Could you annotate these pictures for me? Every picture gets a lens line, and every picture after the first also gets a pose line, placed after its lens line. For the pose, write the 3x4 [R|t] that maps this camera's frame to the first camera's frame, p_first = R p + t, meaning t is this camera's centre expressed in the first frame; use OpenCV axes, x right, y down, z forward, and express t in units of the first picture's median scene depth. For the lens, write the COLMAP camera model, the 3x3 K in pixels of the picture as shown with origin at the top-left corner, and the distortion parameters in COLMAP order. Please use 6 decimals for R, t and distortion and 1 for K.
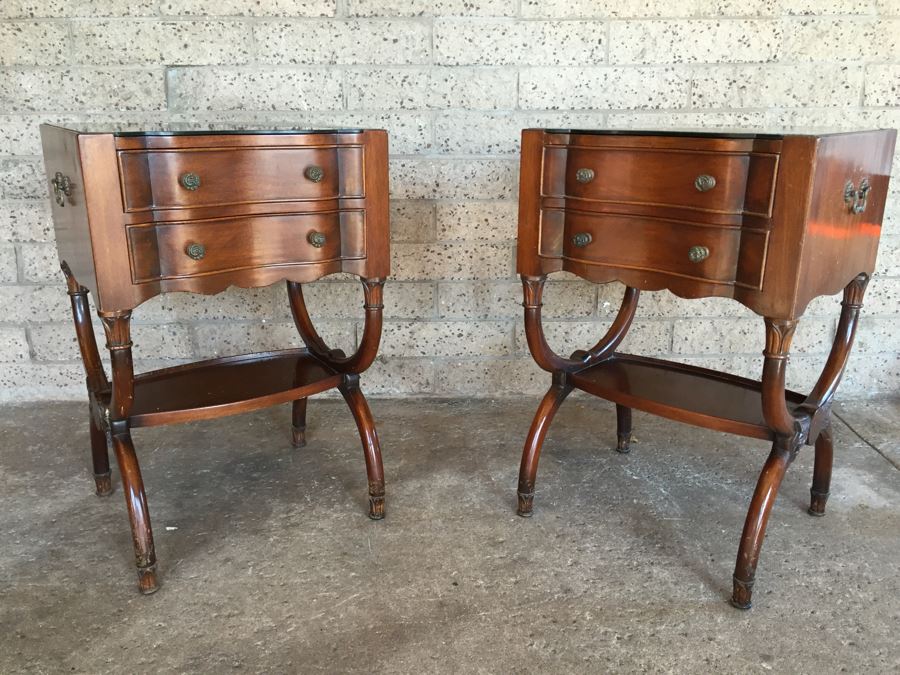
lens RADIAL K [[764.4, 0, 440.7], [0, 764.4, 338.4], [0, 0, 1]] dist [0.093716, -0.134182]
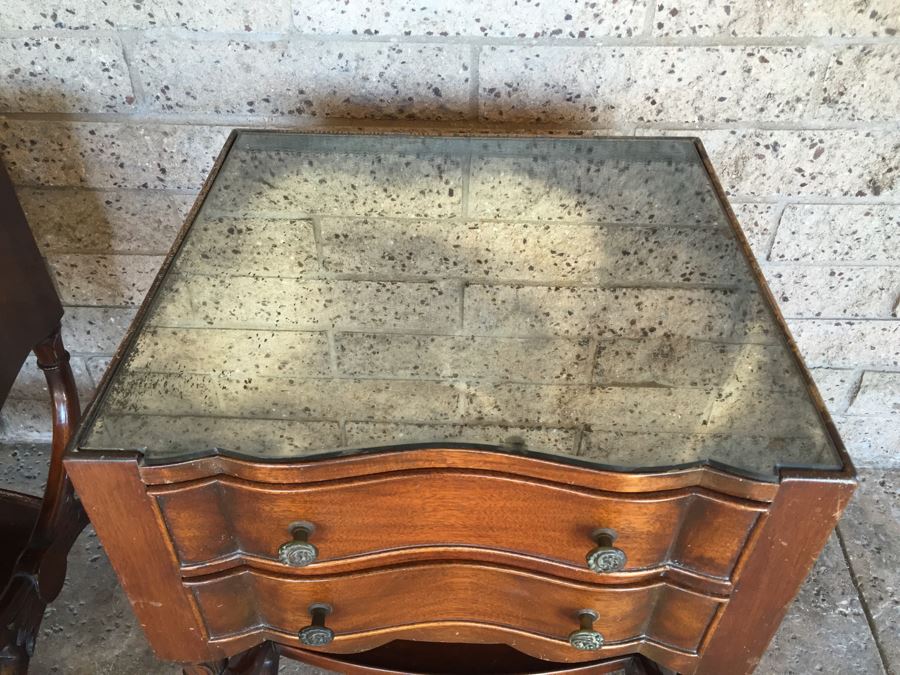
lens RADIAL K [[764.4, 0, 444.3], [0, 764.4, 330.7], [0, 0, 1]] dist [0.093716, -0.134182]
pose [[0.998904, 0.030766, -0.035265, 0.215634], [-0.013759, 0.913305, 0.407043, -0.323415], [0.044730, -0.406112, 0.912728, 0.477179]]
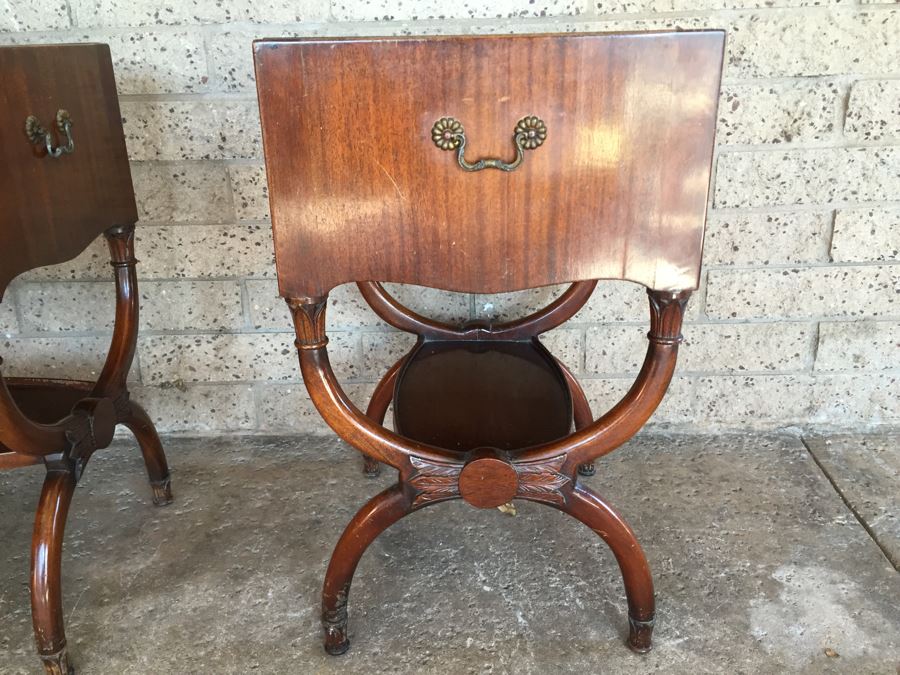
lens RADIAL K [[764.4, 0, 442.5], [0, 764.4, 336.0], [0, 0, 1]] dist [0.093716, -0.134182]
pose [[0.998998, -0.011252, -0.043319, 0.218517], [0.014271, 0.997442, 0.070037, -0.071945], [0.042420, -0.070585, 0.996603, 0.318034]]
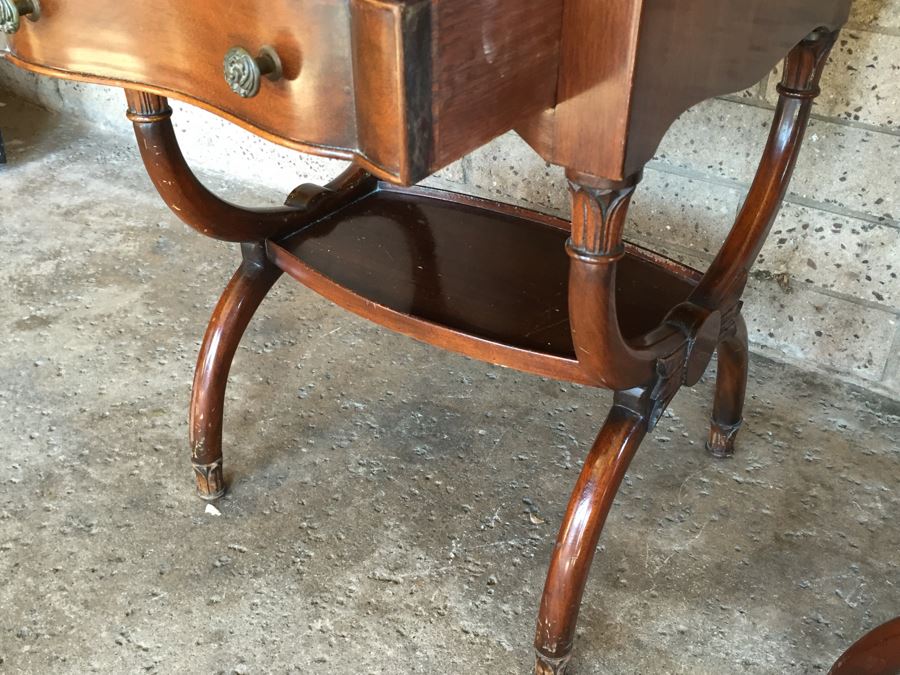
lens RADIAL K [[945.1, 0, 447.6], [0, 945.1, 332.1], [0, 0, 1]] dist [0.039468, 0.000000]
pose [[0.788502, 0.326079, -0.521476, 0.081039], [-0.181796, 0.933567, 0.308875, -0.093602], [0.587550, -0.148746, 0.795399, 0.448104]]
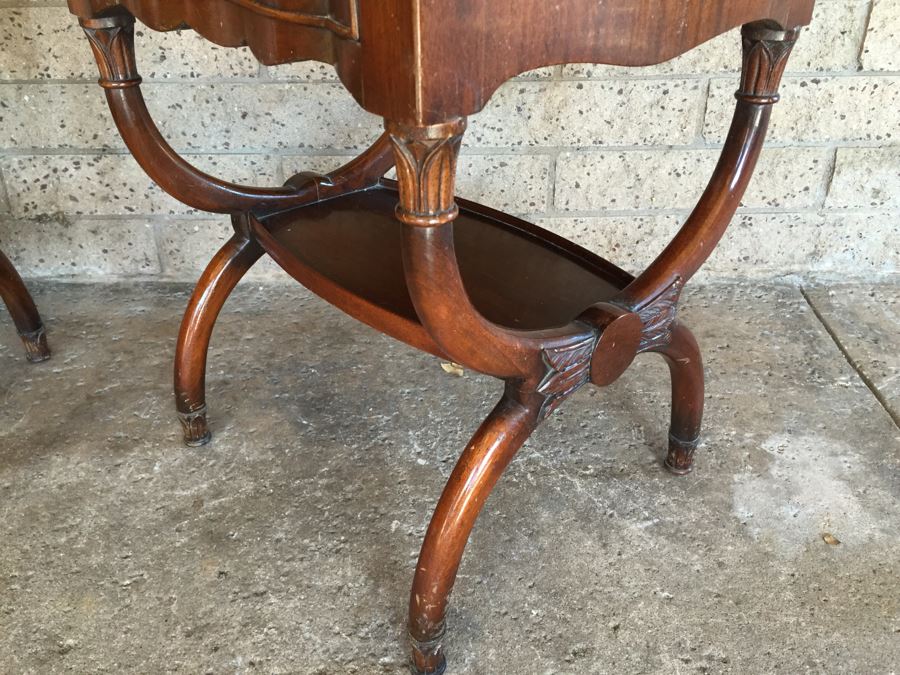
lens RADIAL K [[764.4, 0, 443.5], [0, 764.4, 333.8], [0, 0, 1]] dist [0.093716, -0.134182]
pose [[0.999885, 0.002423, -0.014967, 0.245553], [0.001319, 0.969513, 0.245036, -0.036036], [0.015104, -0.245028, 0.969398, 0.439986]]
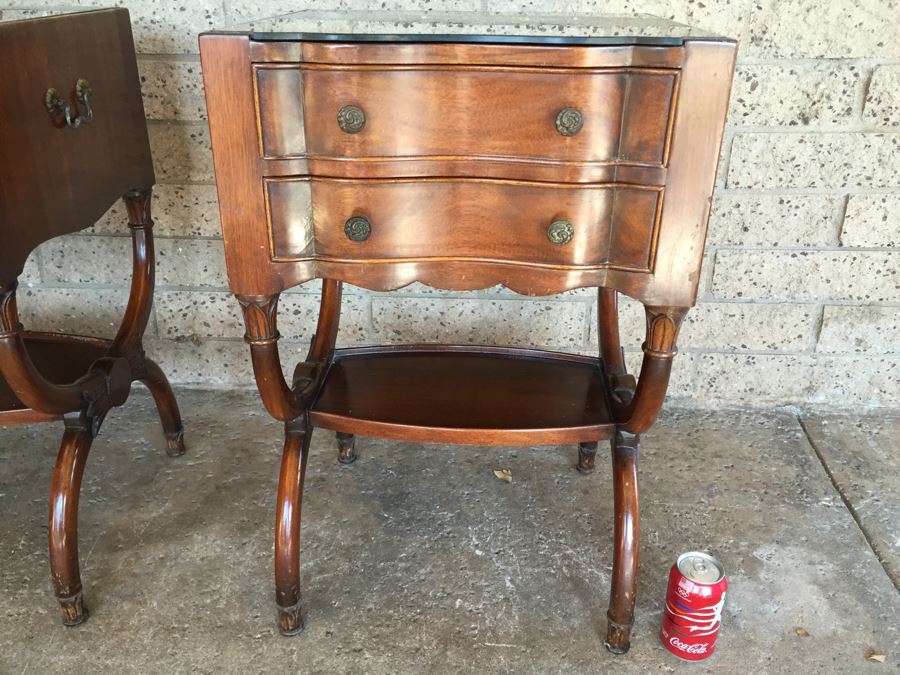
lens RADIAL K [[764.4, 0, 444.3], [0, 764.4, 335.1], [0, 0, 1]] dist [0.093716, -0.134182]
pose [[0.997224, 0.034669, -0.065901, 0.231609], [-0.024688, 0.988881, 0.146645, -0.100558], [0.070252, -0.144611, 0.986992, 0.305494]]
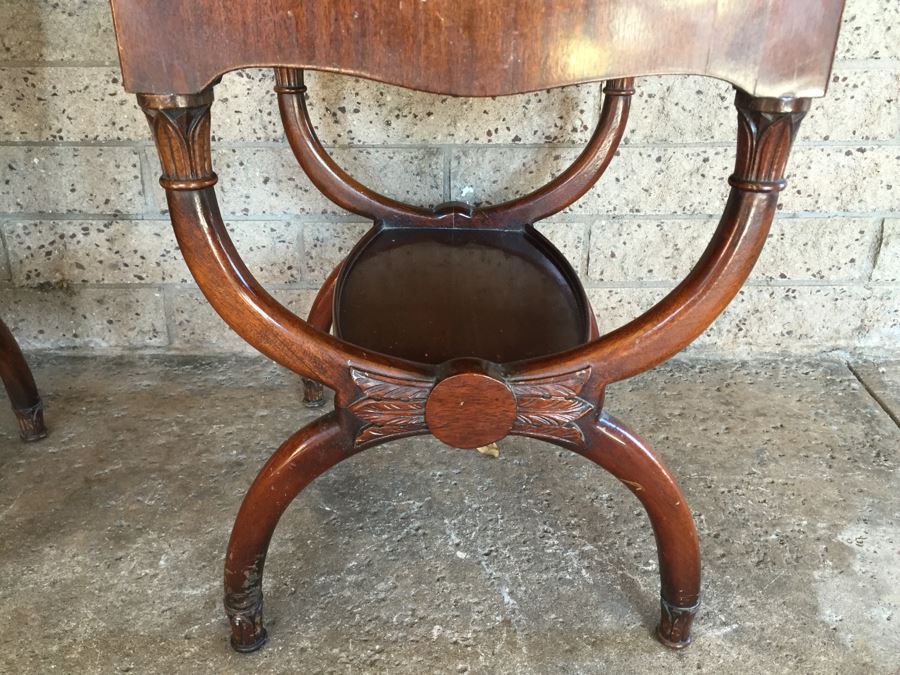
lens RADIAL K [[764.4, 0, 443.3], [0, 764.4, 334.4], [0, 0, 1]] dist [0.093716, -0.134182]
pose [[0.999980, 0.005918, -0.002001, 0.214709], [-0.005567, 0.989460, 0.144699, -0.024044], [0.002836, -0.144685, 0.989474, 0.479930]]
